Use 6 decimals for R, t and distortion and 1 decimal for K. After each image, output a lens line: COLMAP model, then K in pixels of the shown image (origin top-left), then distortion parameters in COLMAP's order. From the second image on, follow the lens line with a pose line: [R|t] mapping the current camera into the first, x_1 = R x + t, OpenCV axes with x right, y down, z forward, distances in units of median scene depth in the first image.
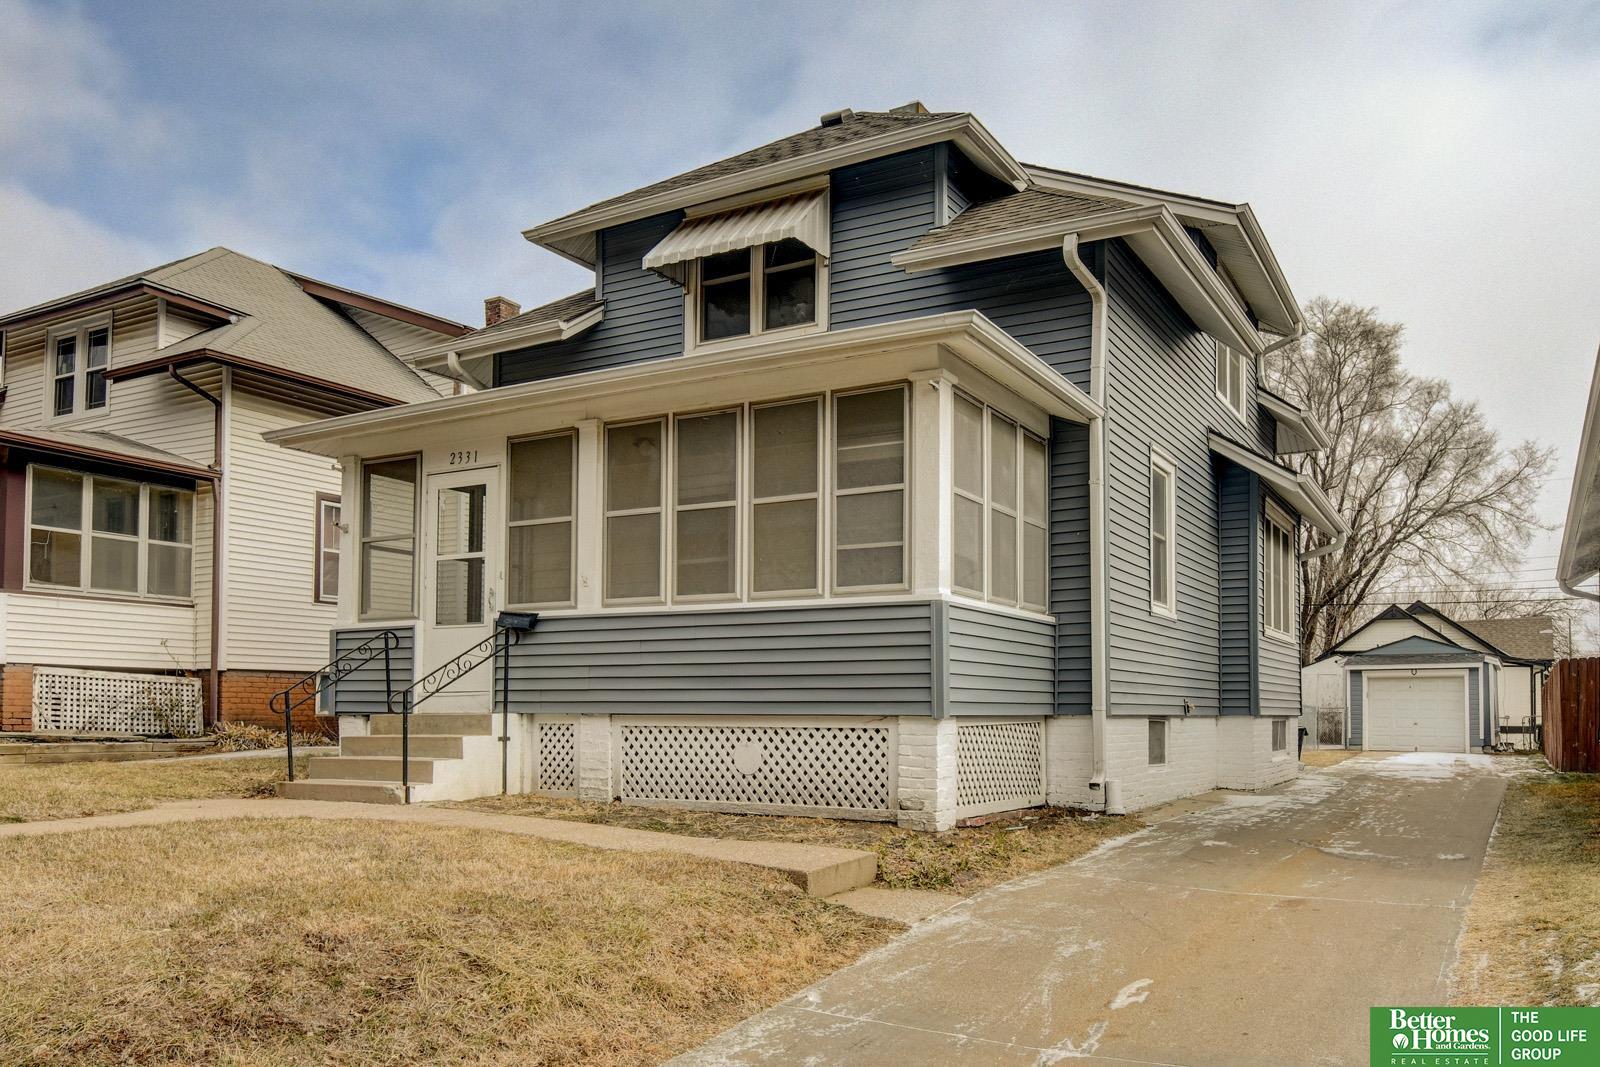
lens RADIAL K [[1187.5, 0, 851.3], [0, 1187.5, 647.4], [0, 0, 1]] dist [-0.004124, -0.001753]
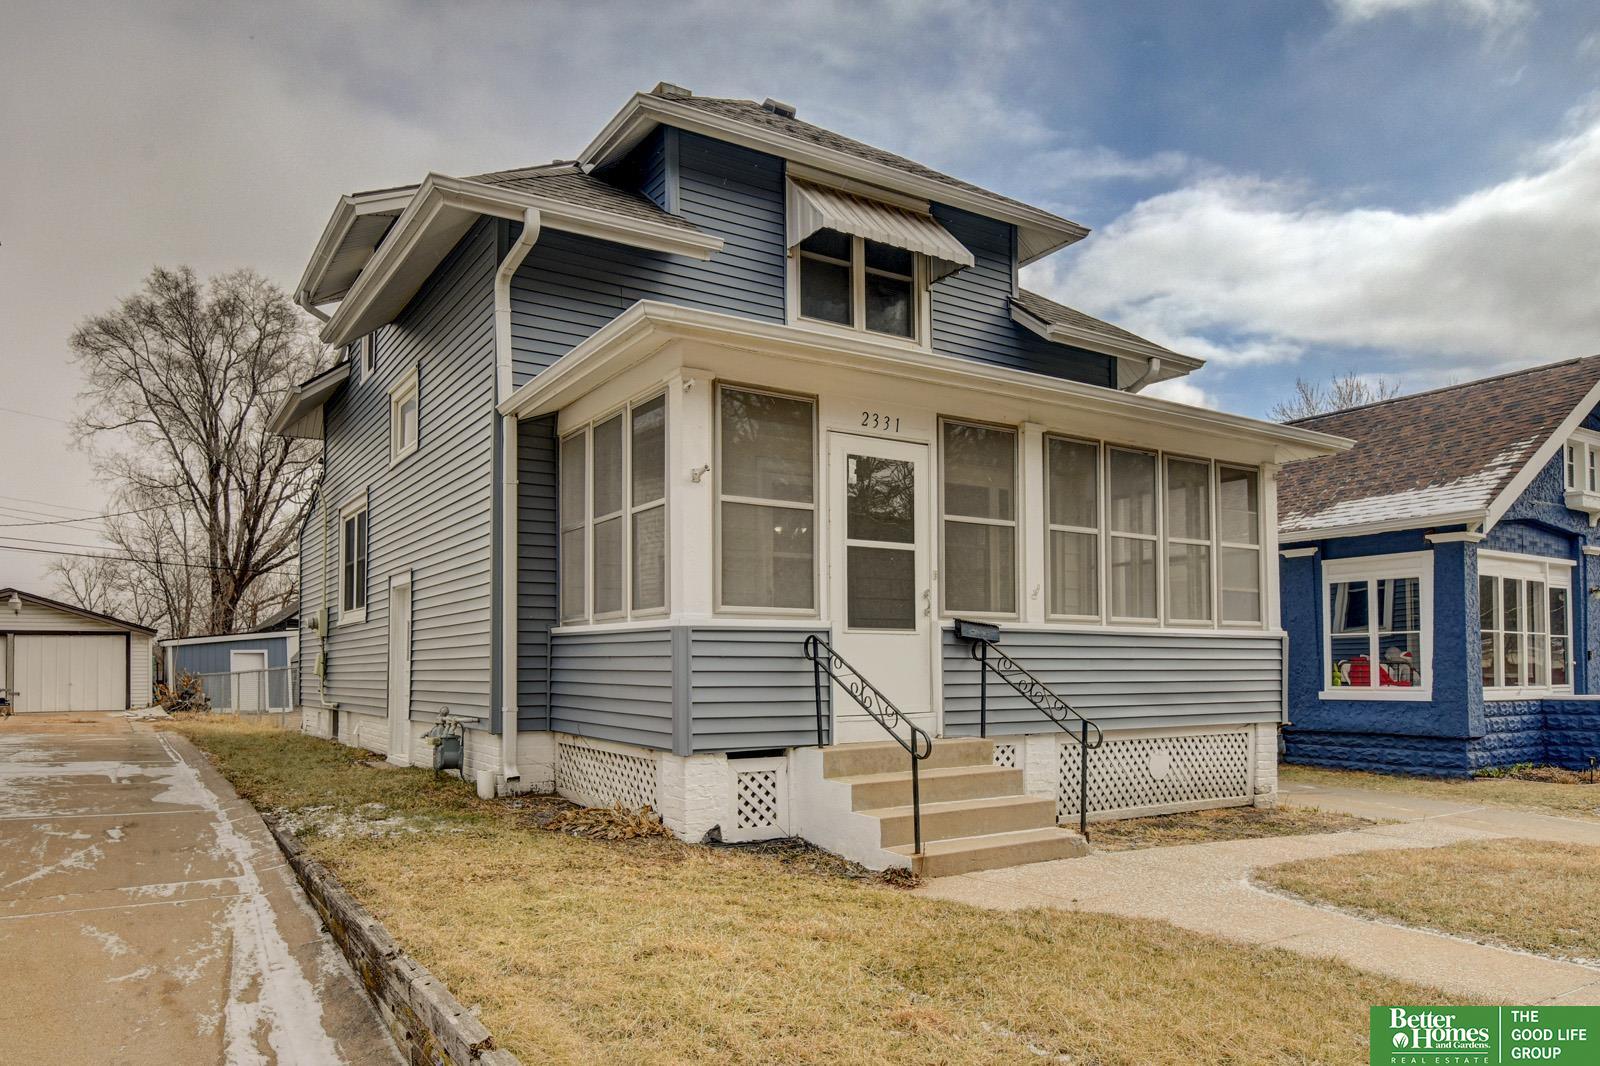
lens RADIAL K [[1091.3, 0, 804.1], [0, 1091.3, 620.9], [0, 0, 1]] dist [0.005145, 0.001821]
pose [[0.470372, 0.032858, 0.881857, -1.066862], [-0.042004, 0.999008, -0.014819, -0.012747], [-0.881468, -0.030071, 0.471285, 0.739225]]
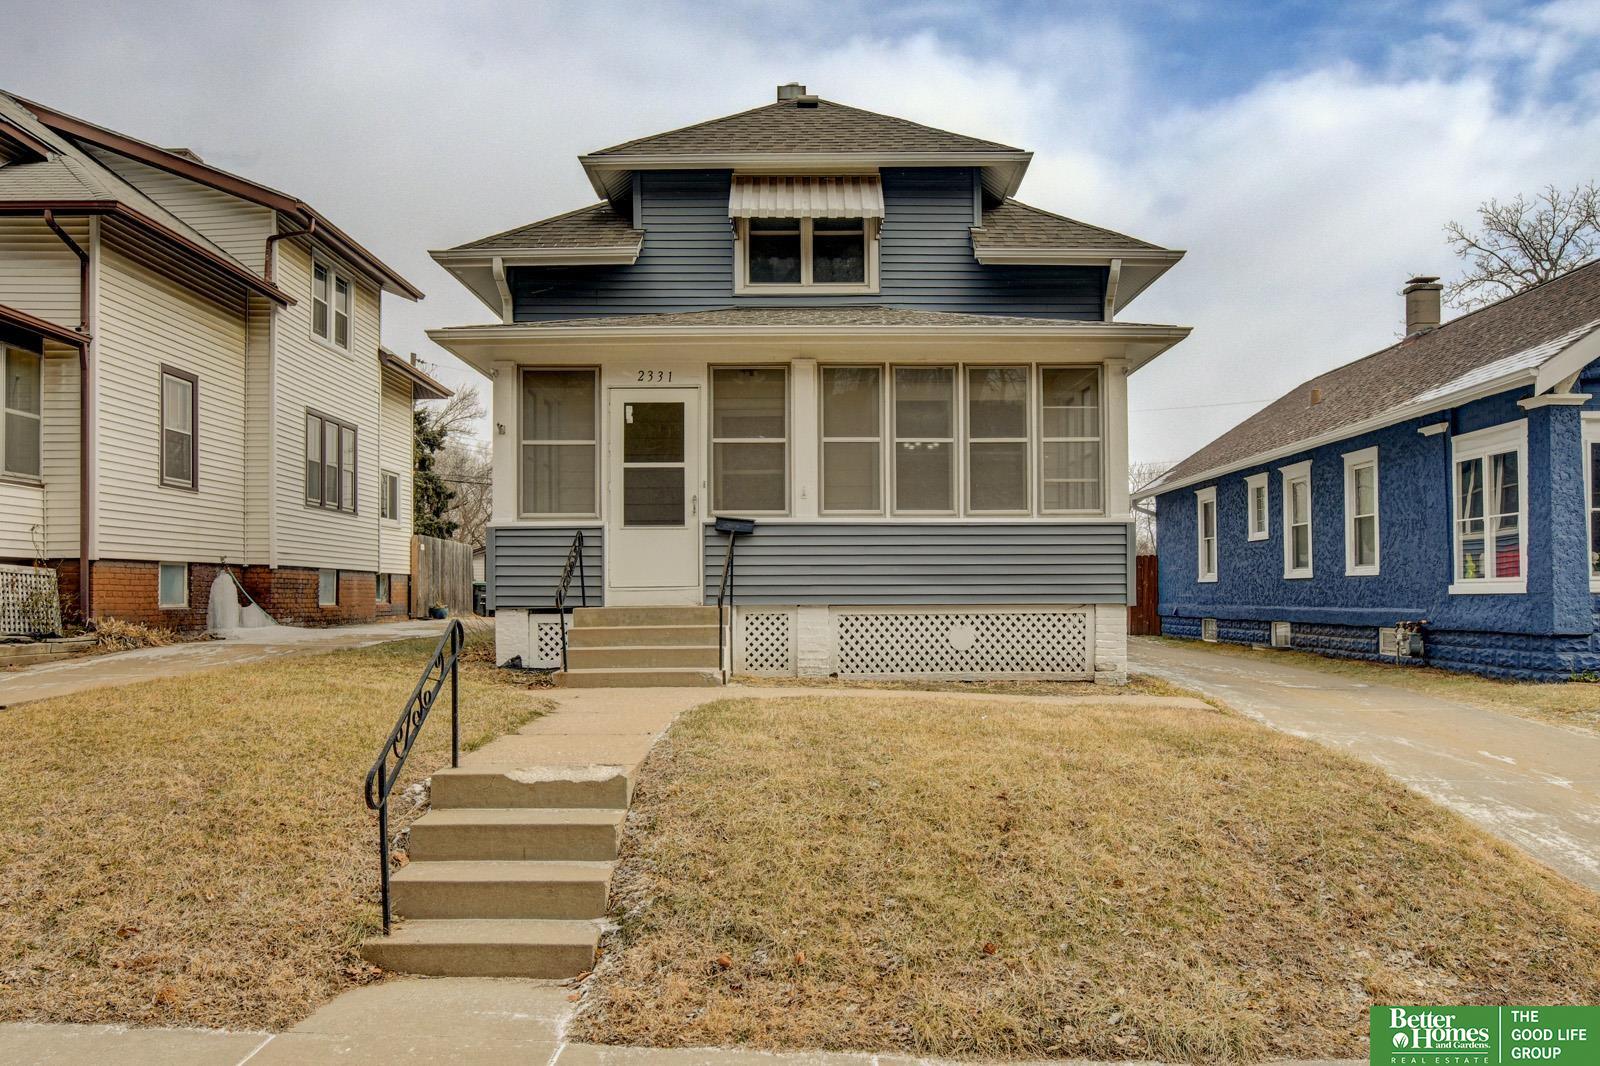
lens RADIAL K [[1143.8, 0, 800.0], [0, 1143.8, 533.0], [0, 0, 1]] dist [-0.003771, -0.000309]
pose [[0.875910, 0.016709, 0.482186, -0.771048], [-0.018152, 0.999834, -0.001673, -0.014356], [-0.482134, -0.007287, 0.876067, -0.007879]]
